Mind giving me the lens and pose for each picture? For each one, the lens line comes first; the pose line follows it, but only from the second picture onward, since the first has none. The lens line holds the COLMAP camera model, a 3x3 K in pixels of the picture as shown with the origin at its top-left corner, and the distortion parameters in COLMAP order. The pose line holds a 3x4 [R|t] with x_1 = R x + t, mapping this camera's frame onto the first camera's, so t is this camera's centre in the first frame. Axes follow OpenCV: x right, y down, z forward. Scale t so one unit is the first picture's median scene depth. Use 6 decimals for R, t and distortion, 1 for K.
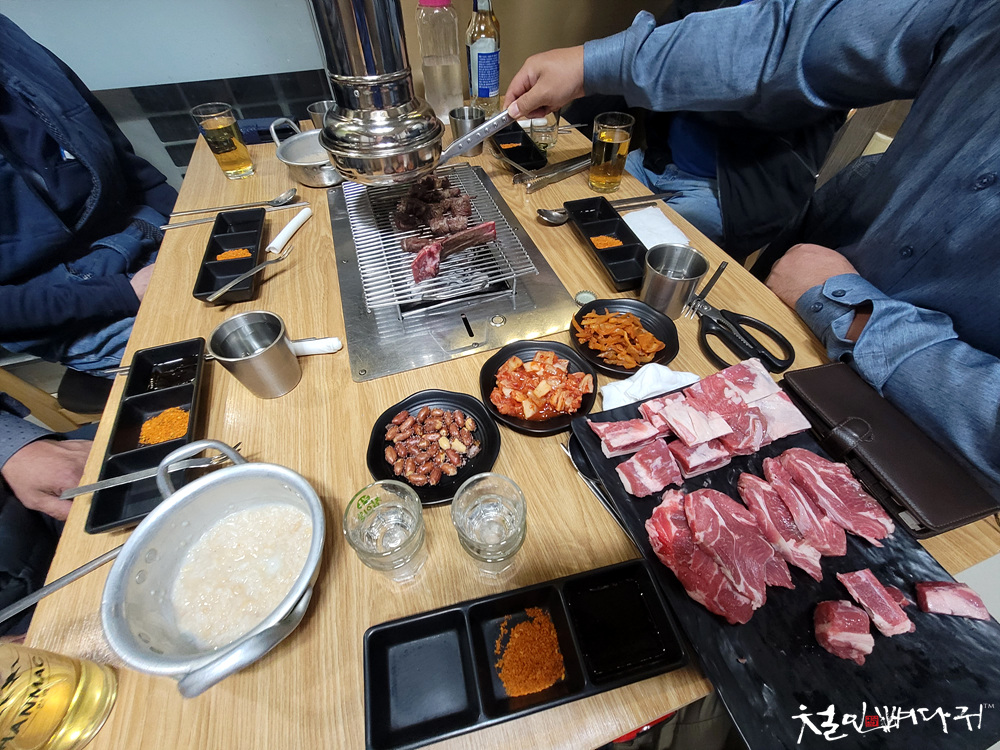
lens RADIAL K [[409.0, 0, 500.2], [0, 409.0, 371.0], [0, 0, 1]] dist [0.000580, 0.000081]
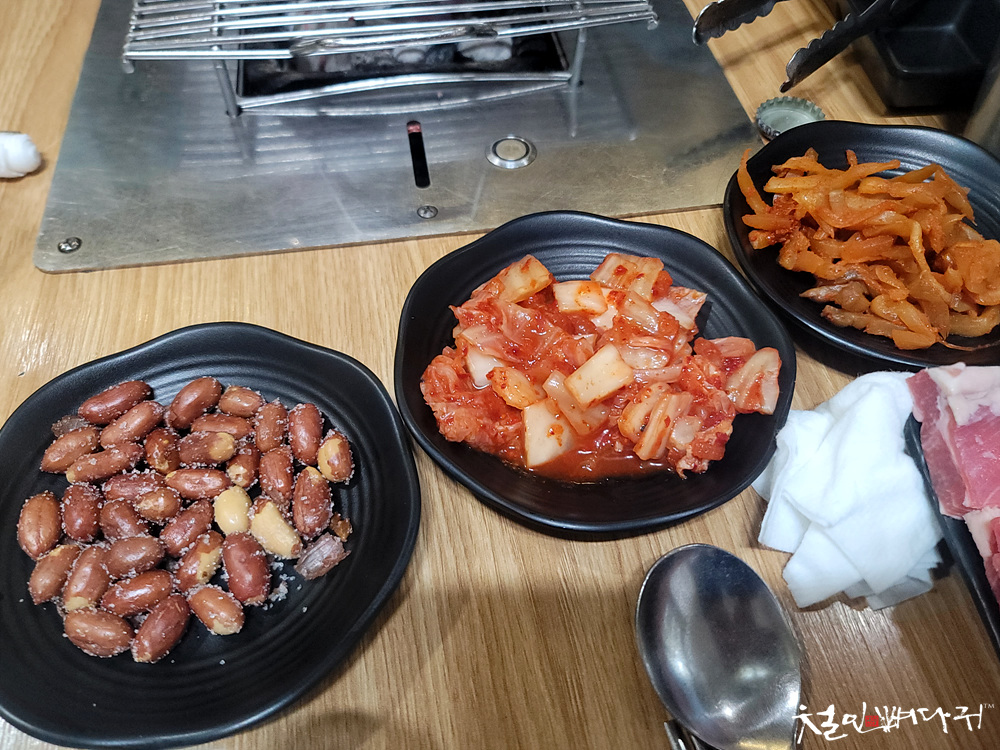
lens RADIAL K [[721.1, 0, 498.2], [0, 721.1, 378.6], [0, 0, 1]] dist [0.005803, -0.000518]
pose [[0.984933, 0.147358, -0.090516, 0.078948], [-0.139177, 0.986087, 0.090897, 0.009349], [0.102651, -0.076930, 0.991738, 0.486336]]
